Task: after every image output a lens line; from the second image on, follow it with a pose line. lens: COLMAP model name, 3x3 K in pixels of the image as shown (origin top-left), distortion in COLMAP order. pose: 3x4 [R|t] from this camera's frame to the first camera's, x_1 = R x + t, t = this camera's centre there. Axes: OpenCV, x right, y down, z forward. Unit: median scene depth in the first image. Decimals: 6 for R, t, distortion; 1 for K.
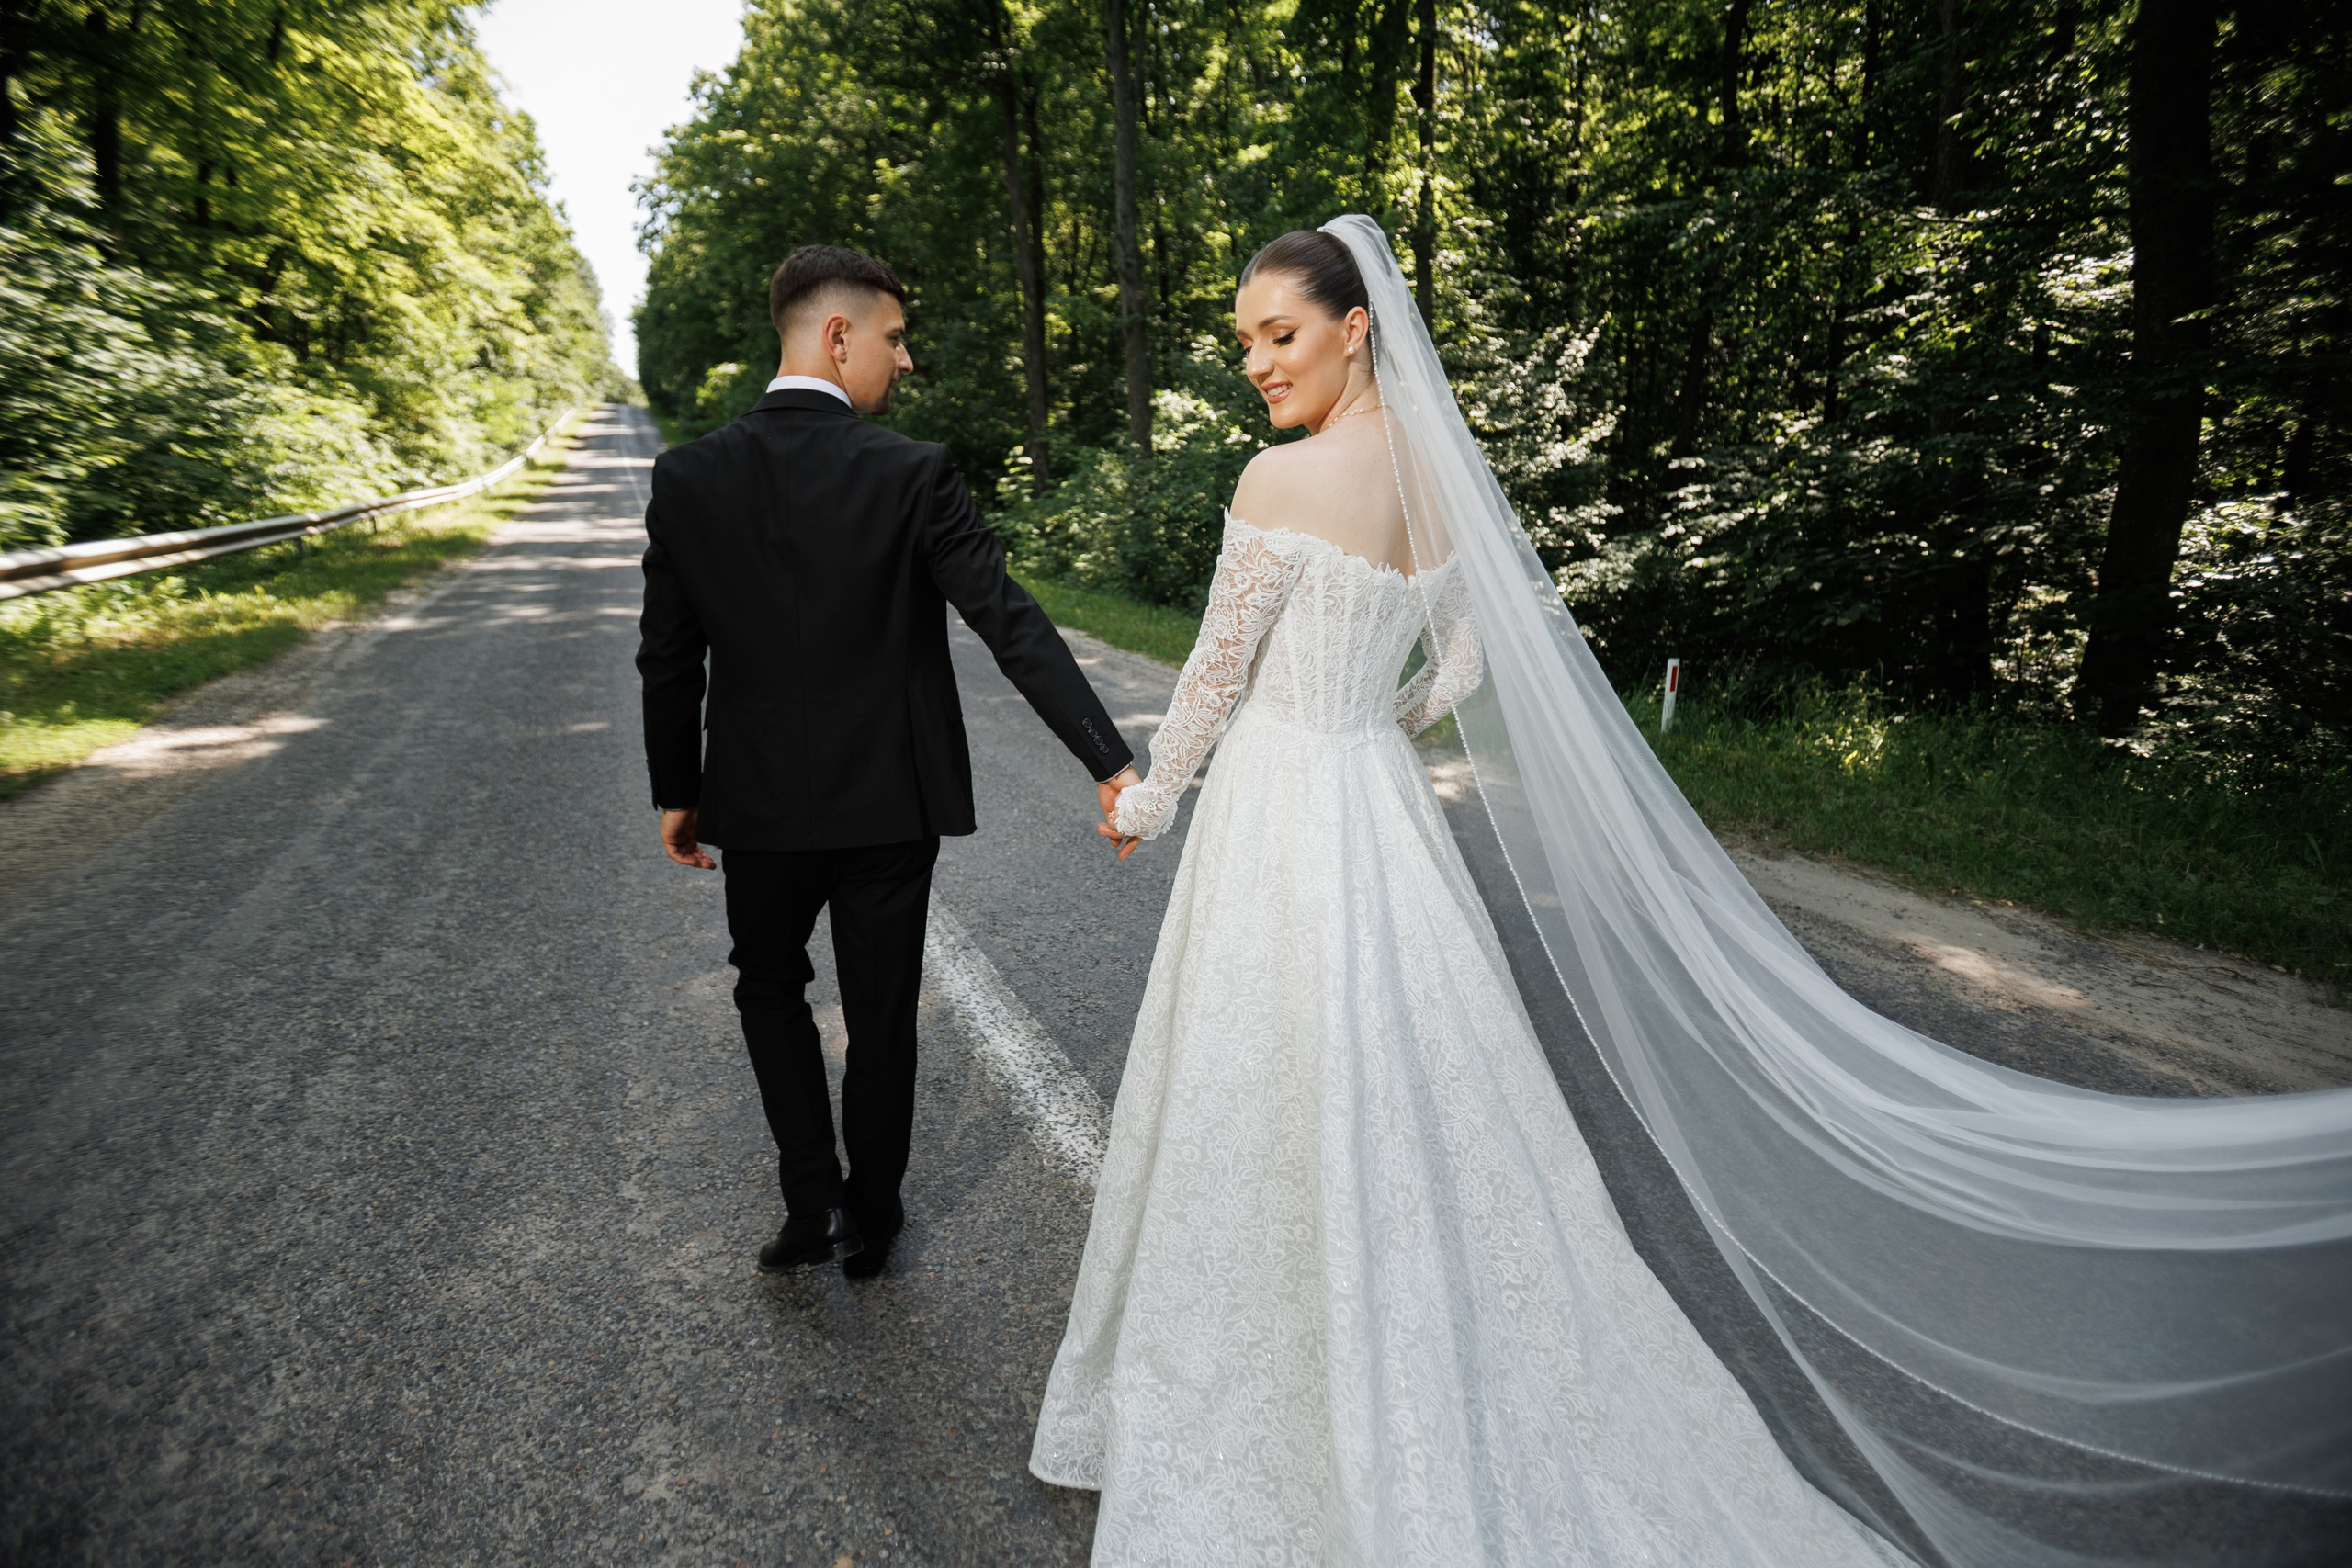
lens RADIAL K [[1104.7, 0, 1171.6], [0, 1104.7, 758.0], [0, 0, 1]] dist [-0.051552, 0.023783]
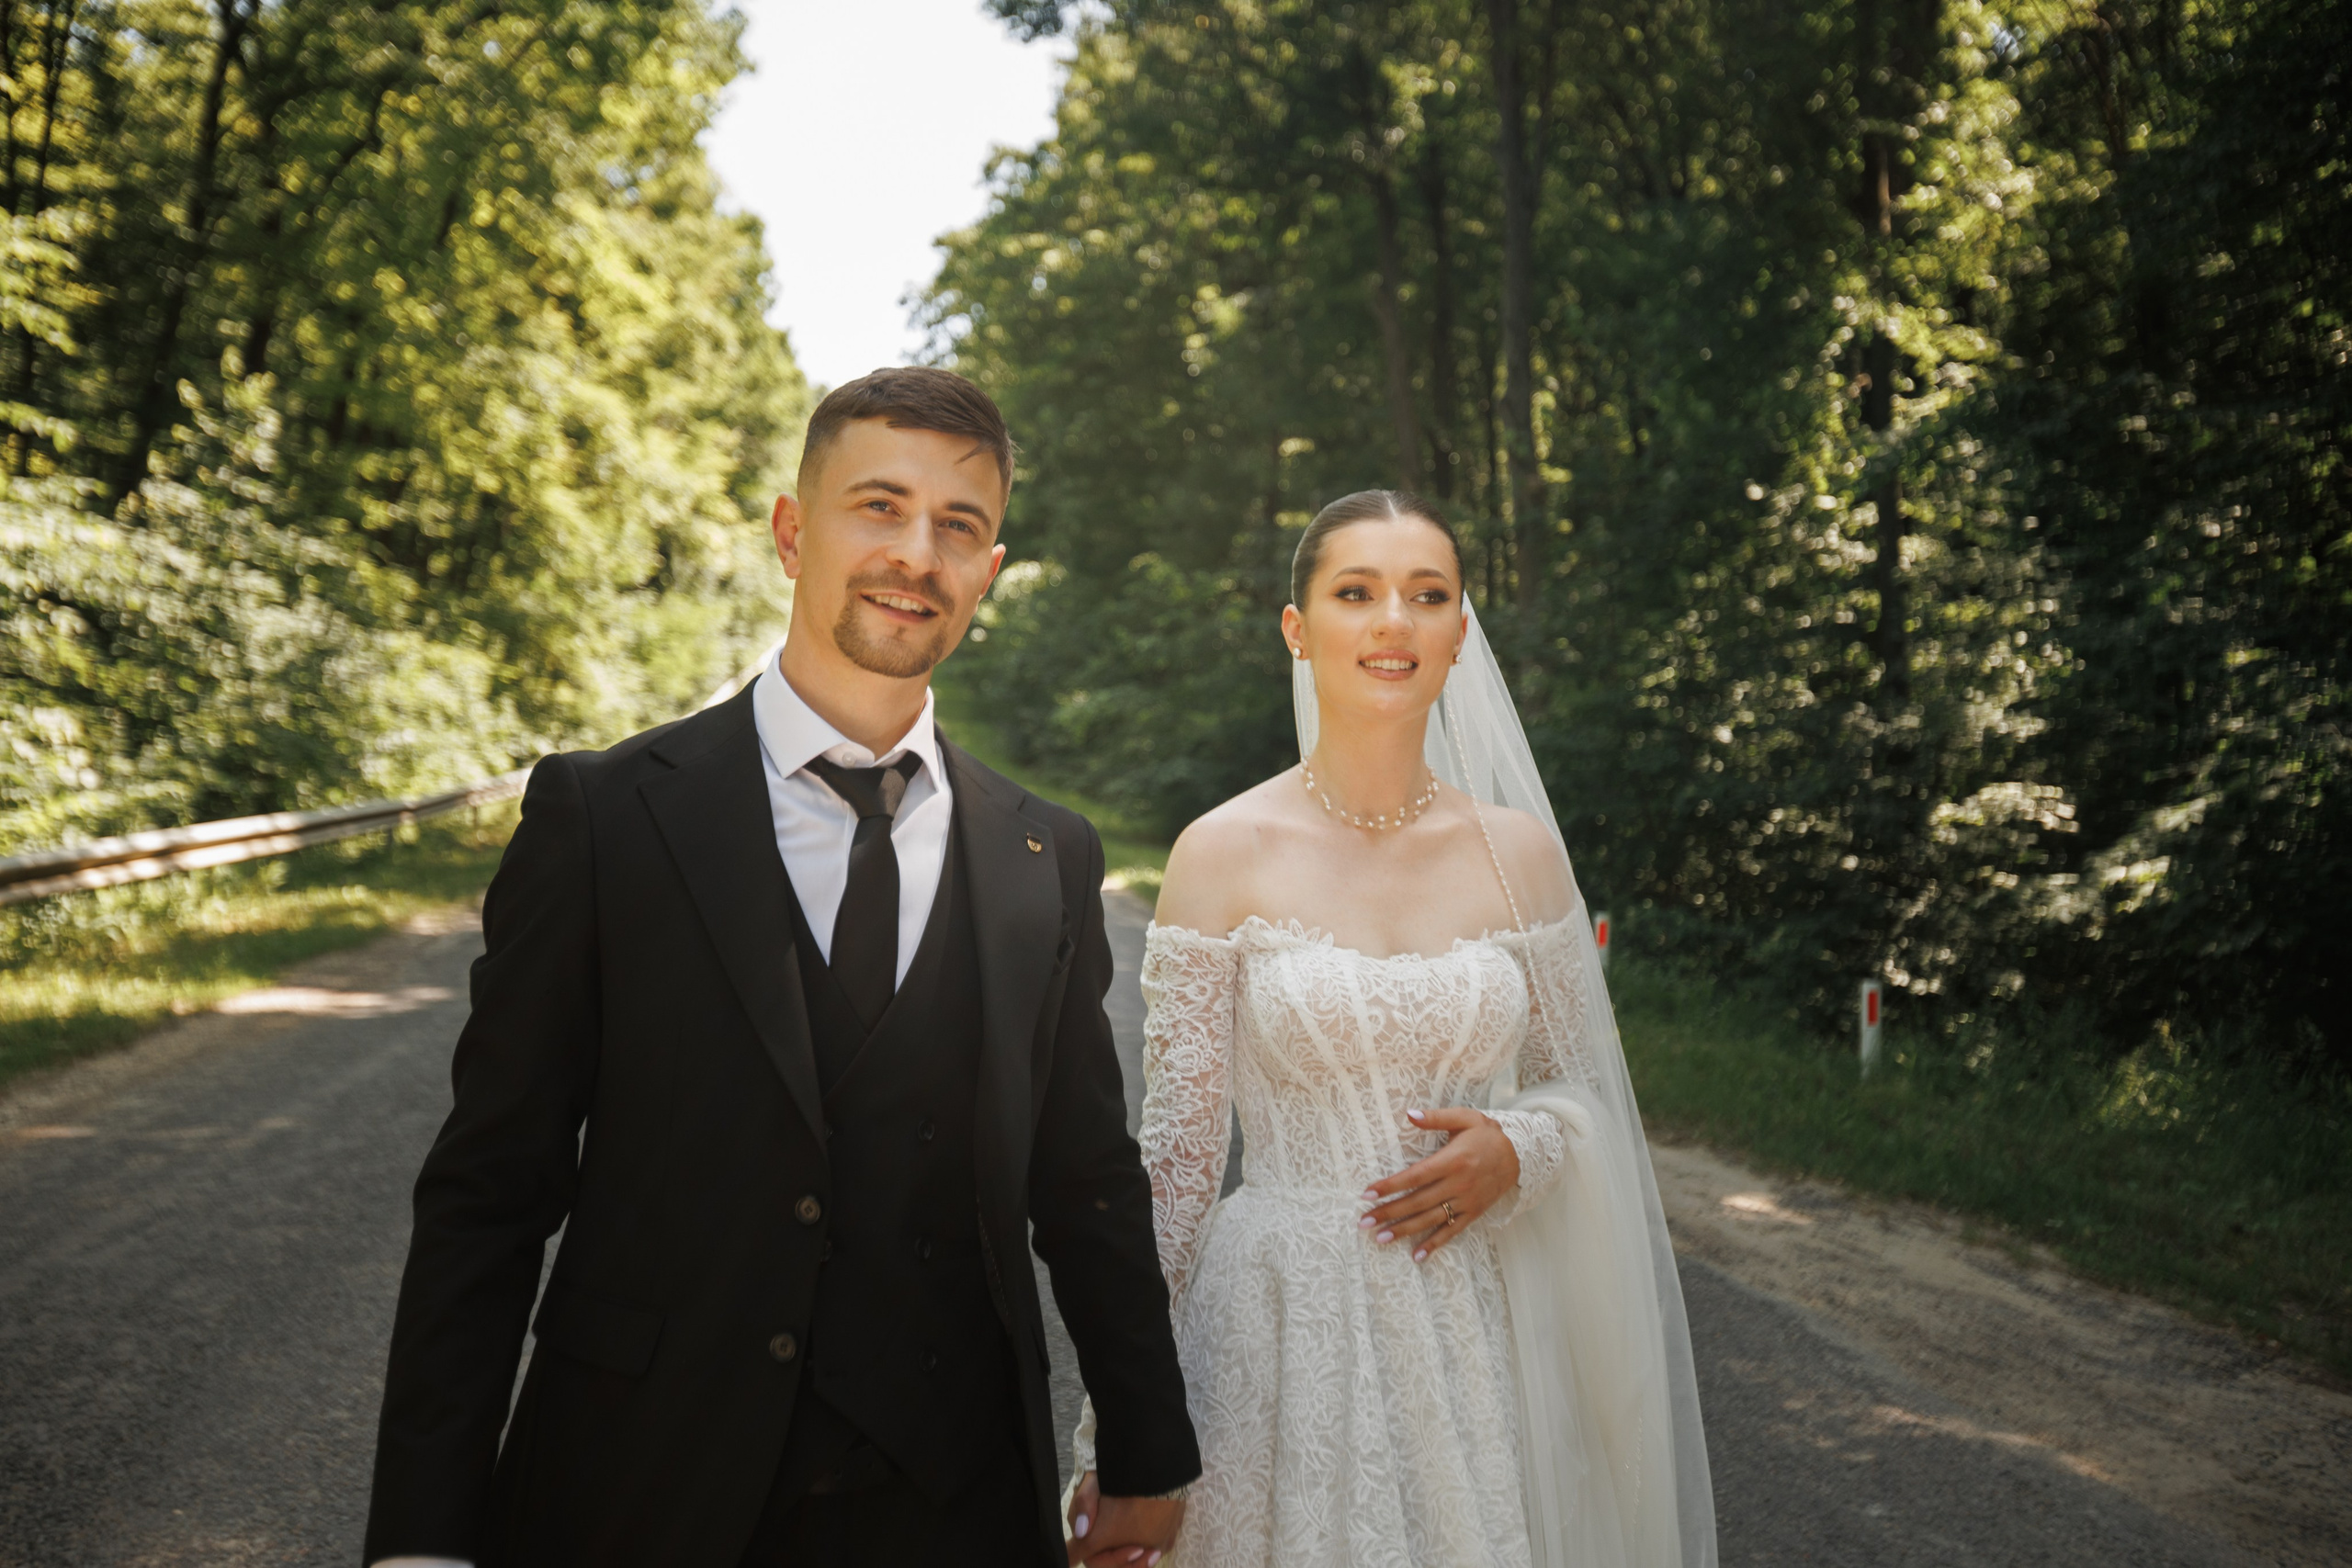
lens RADIAL K [[2250.0, 0, 1170.0], [0, 2250.0, 765.6], [0, 0, 1]] dist [-0.007198, 0.097422]
pose [[0.947686, -0.000498, -0.319204, 0.107256], [-0.075832, 0.971019, -0.226652, 0.034553], [0.310066, 0.239001, 0.920183, -0.147906]]
